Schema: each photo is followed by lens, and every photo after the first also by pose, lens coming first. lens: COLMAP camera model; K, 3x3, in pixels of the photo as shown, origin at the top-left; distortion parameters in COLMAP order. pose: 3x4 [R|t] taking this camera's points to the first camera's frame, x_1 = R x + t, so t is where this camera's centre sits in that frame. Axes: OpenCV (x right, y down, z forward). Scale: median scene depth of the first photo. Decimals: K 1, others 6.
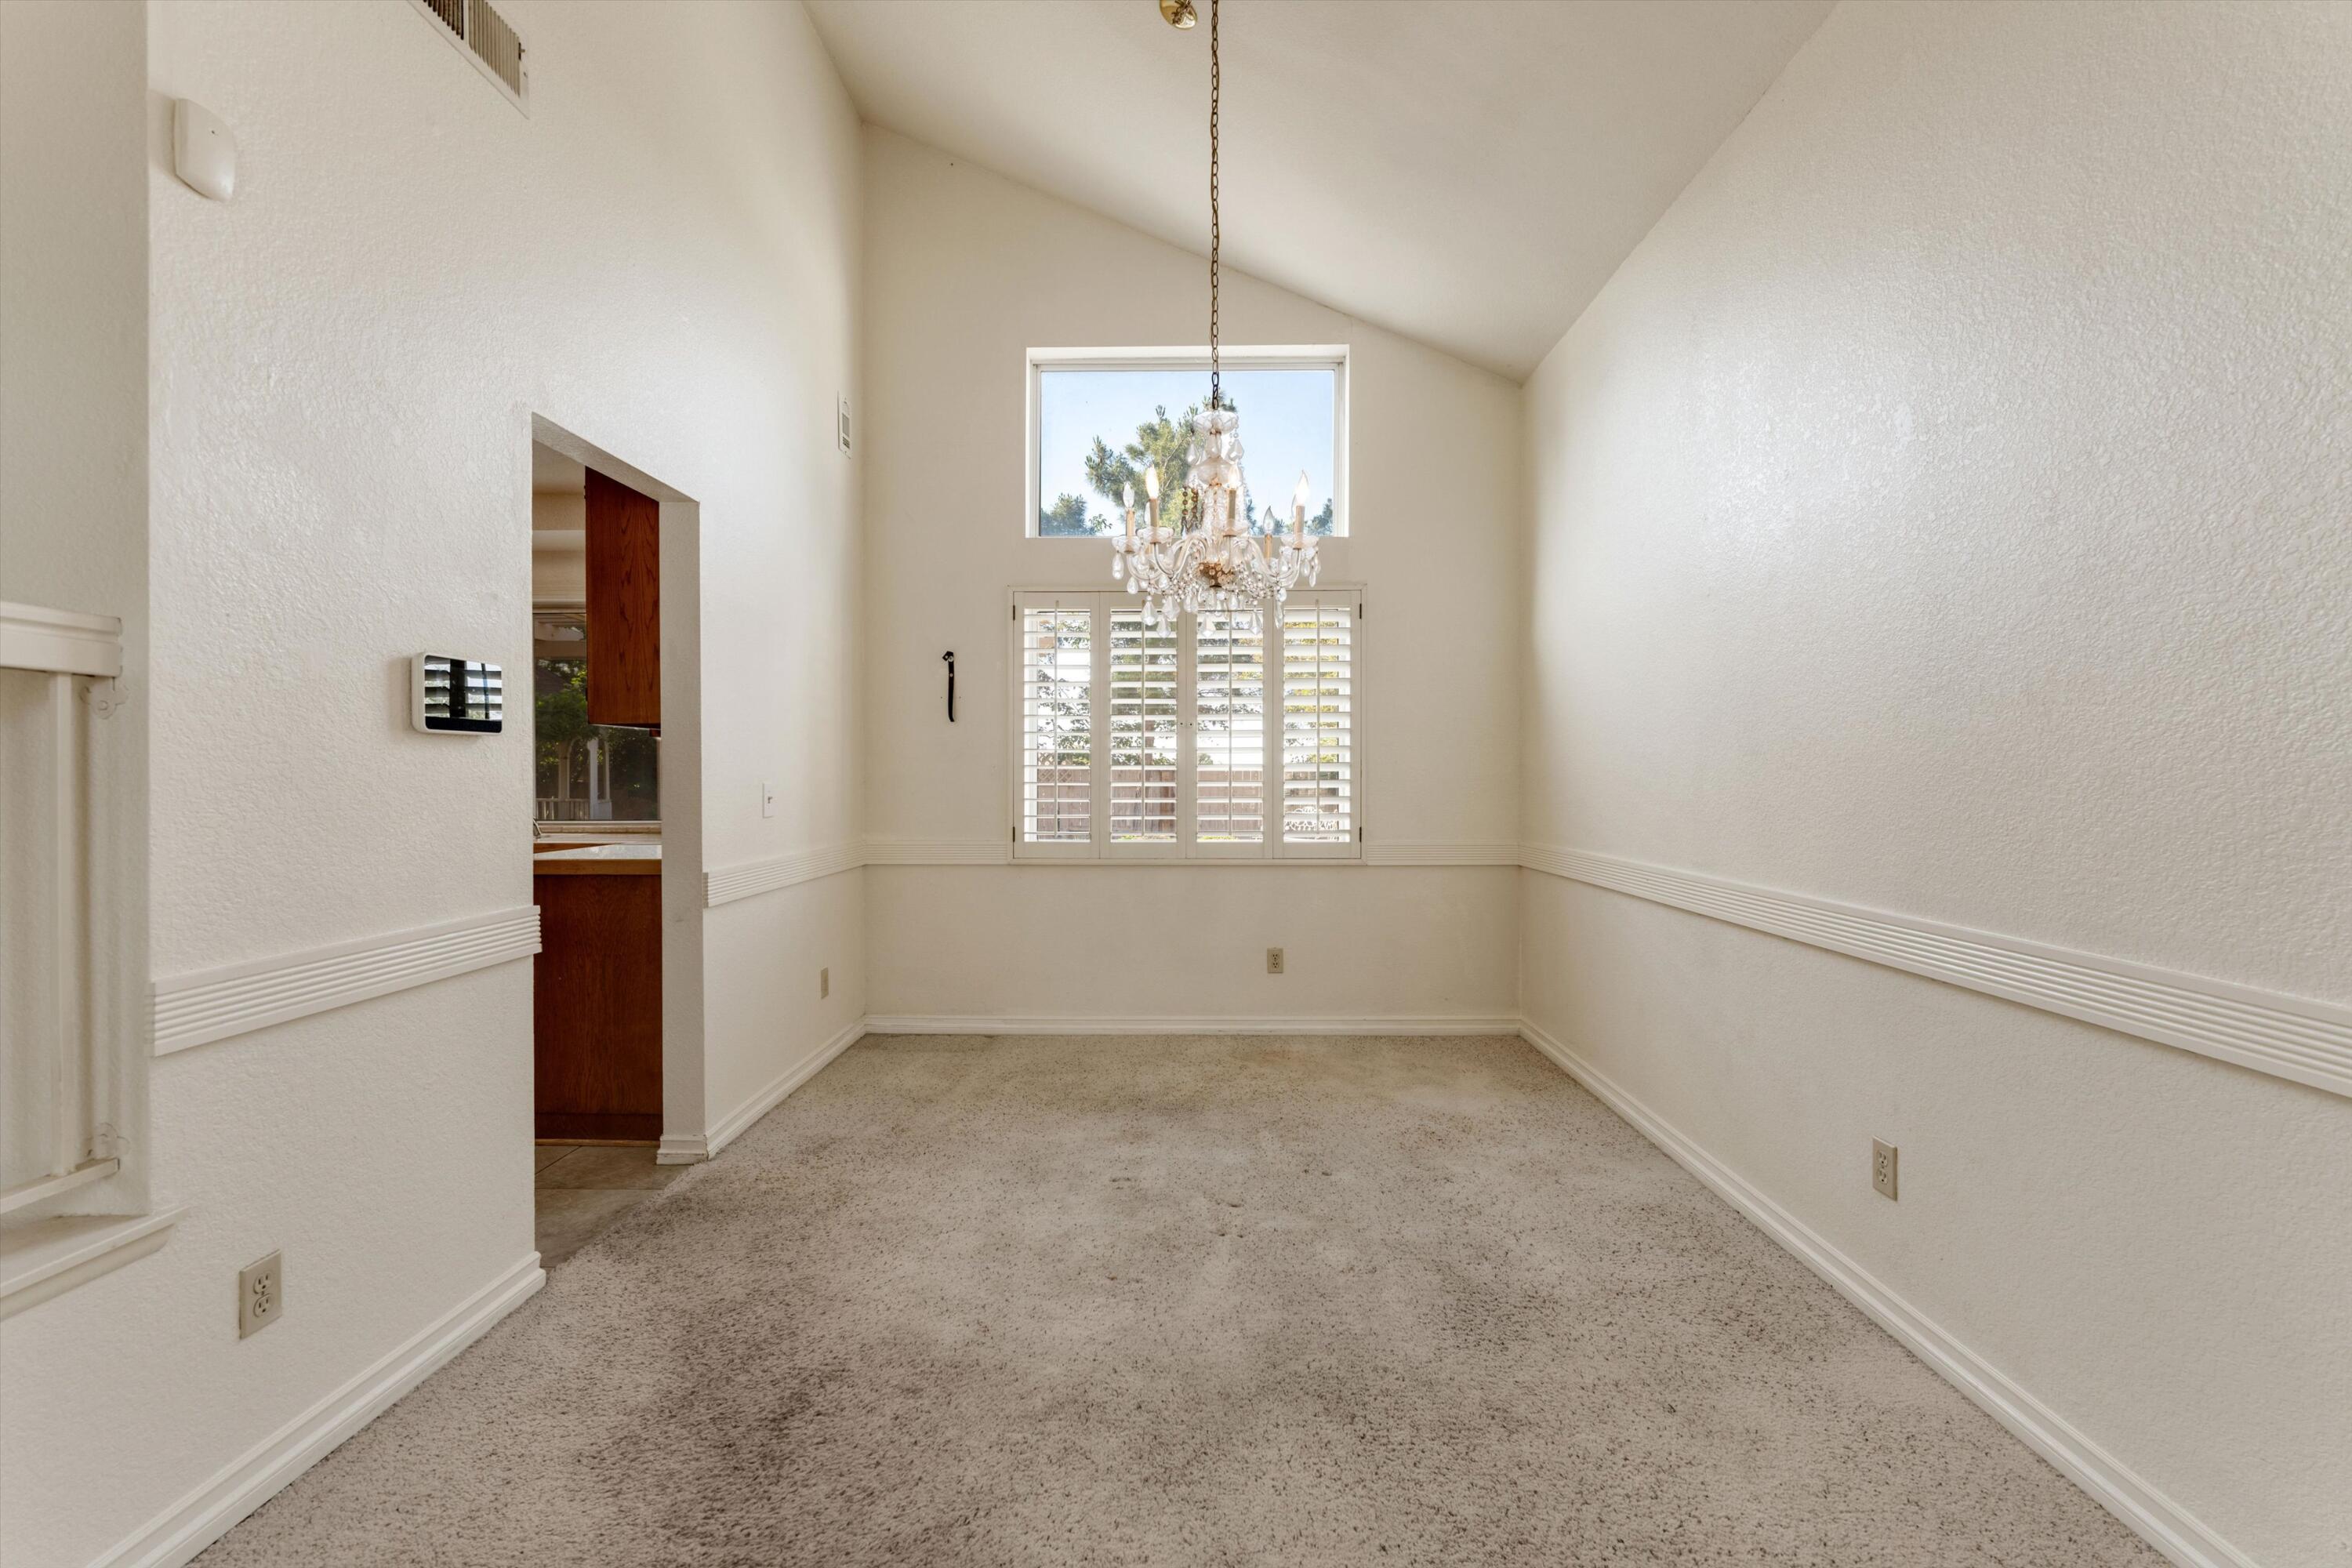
lens RADIAL K [[965.1, 0, 1176.0], [0, 965.1, 784.0], [0, 0, 1]] dist [-0.003863, -0.000418]
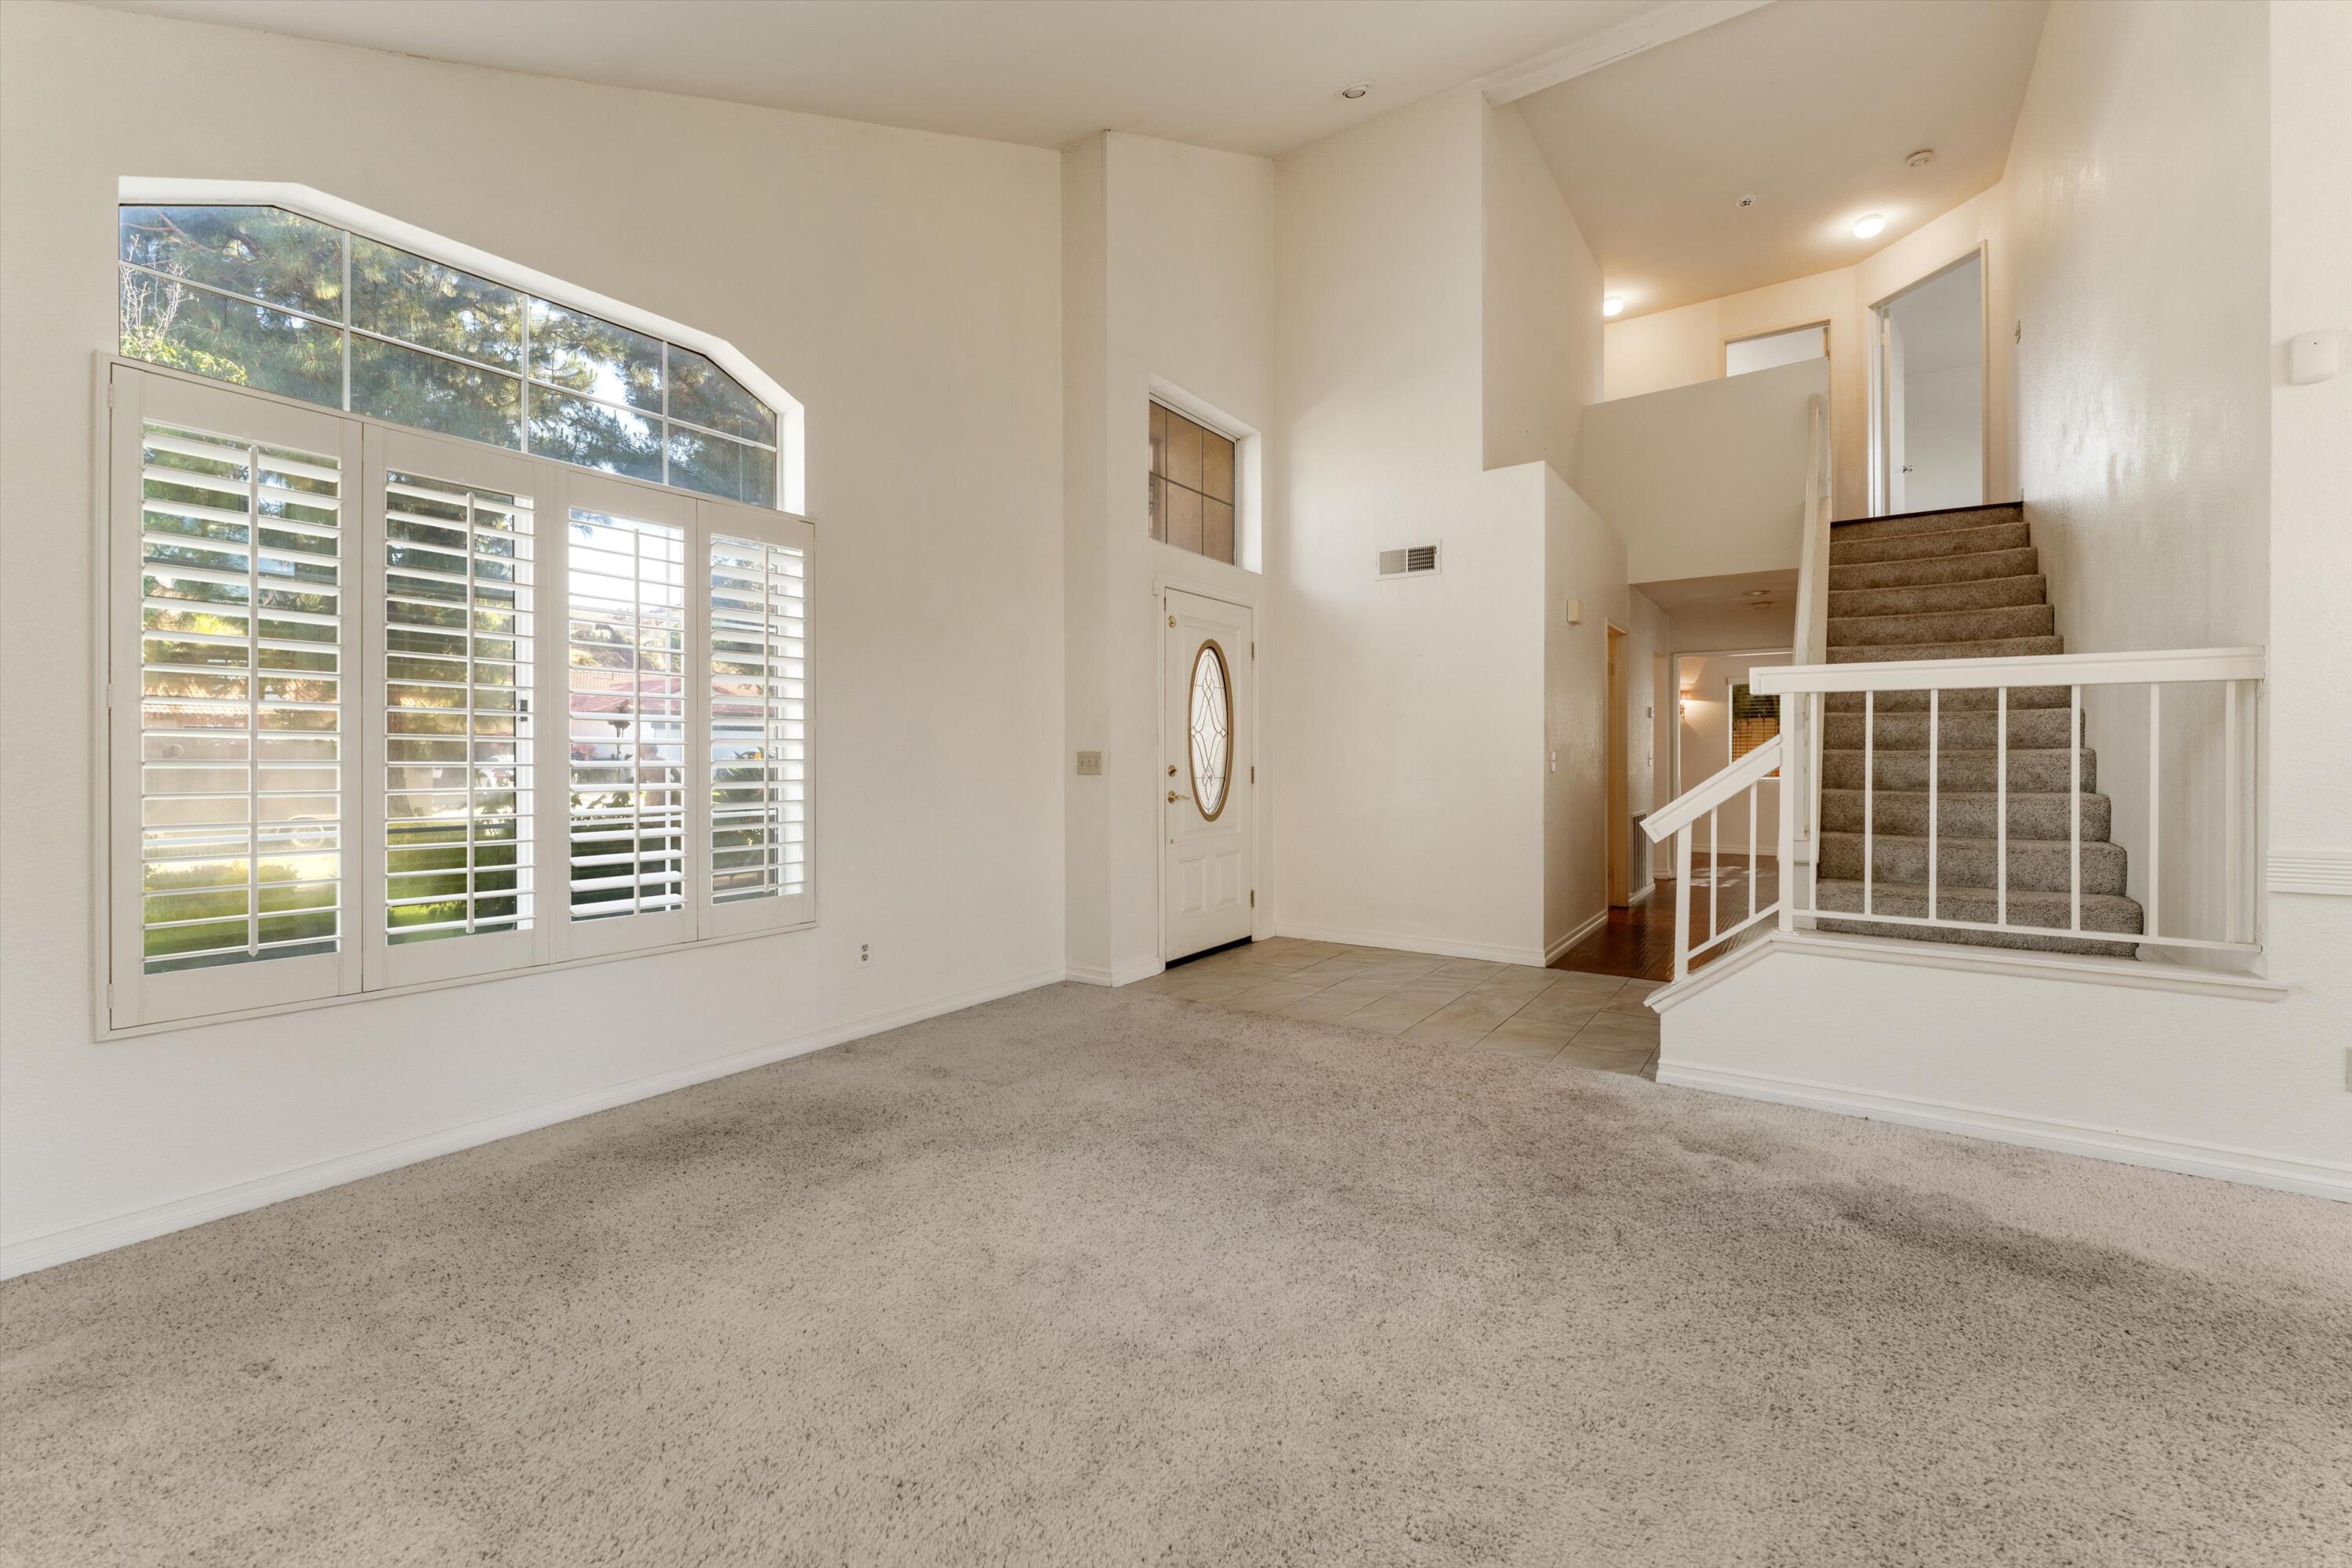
lens RADIAL K [[982.7, 0, 1189.5], [0, 982.7, 763.0], [0, 0, 1]] dist [-0.001962, -0.000302]
pose [[-0.579359, 0.001168, -0.815072, 0.863963], [-0.008774, 0.999932, 0.007670, 0.027917], [0.815025, 0.011595, -0.579309, 0.231955]]
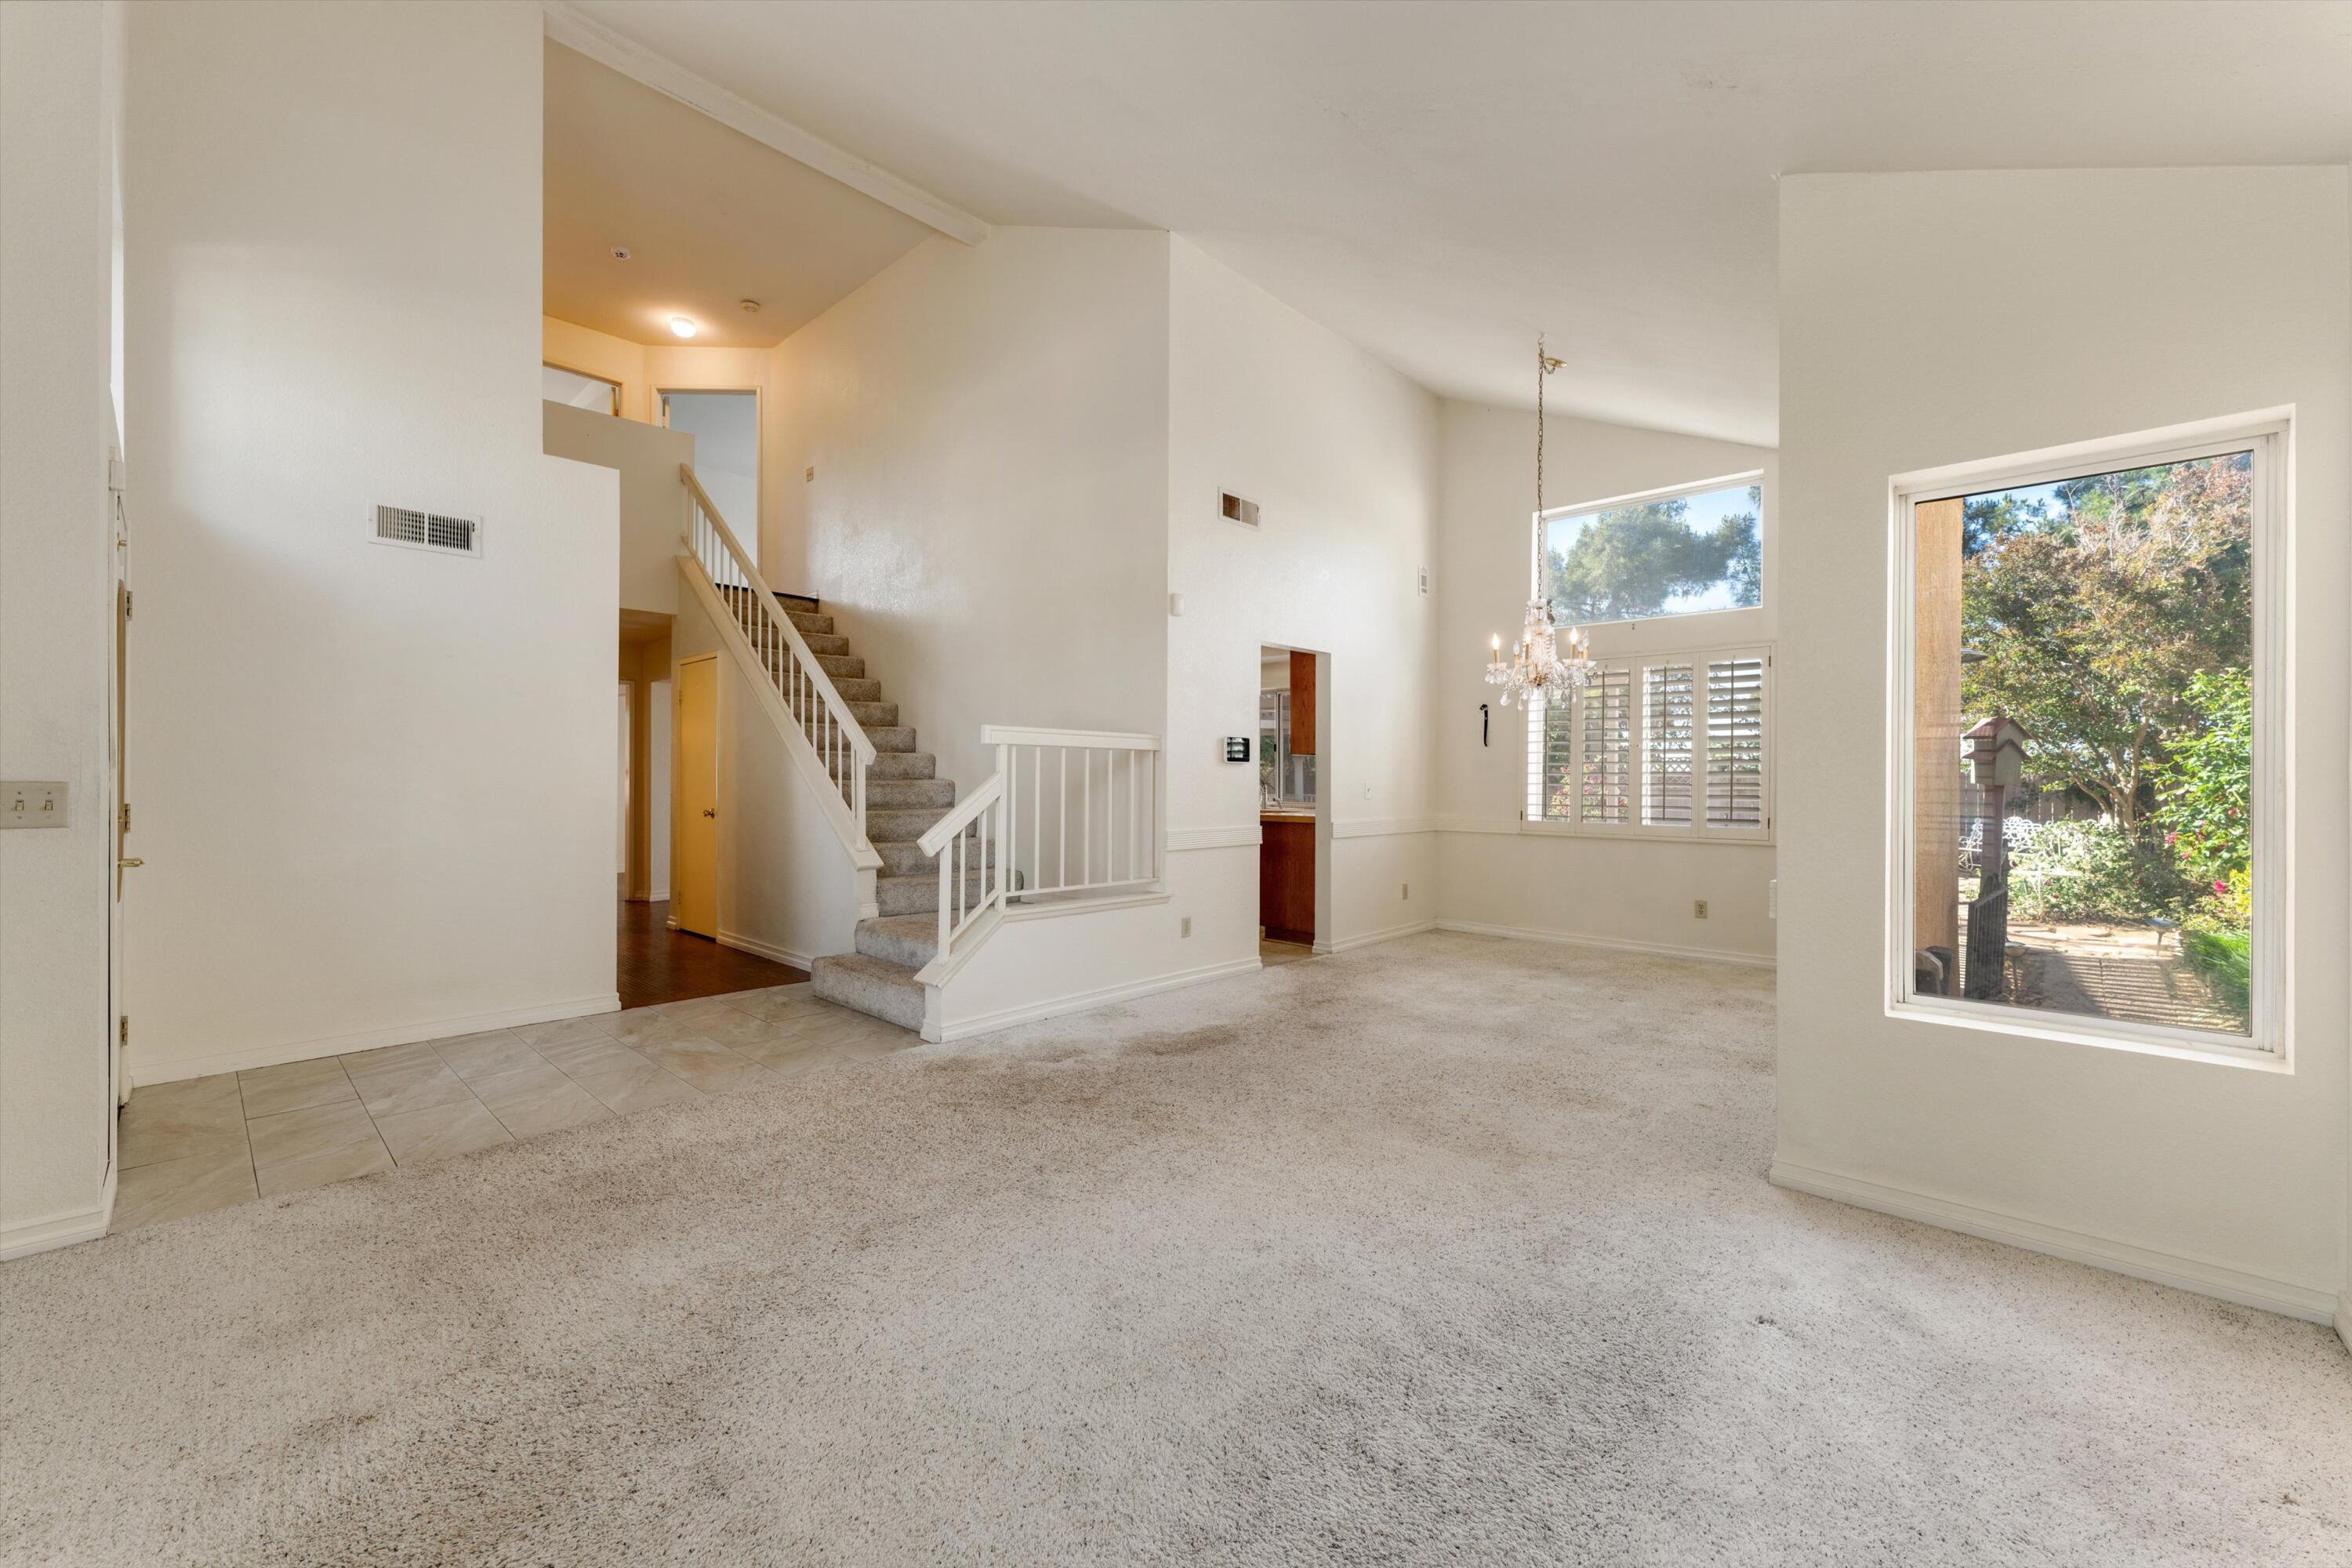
lens RADIAL K [[965.1, 0, 1176.0], [0, 965.1, 784.0], [0, 0, 1]] dist [-0.003863, -0.000418]
pose [[0.734956, 0.004162, -0.678102, 0.844445], [-0.009101, 0.999952, -0.003726, 0.018578], [0.678054, 0.008910, 0.734958, -0.975170]]
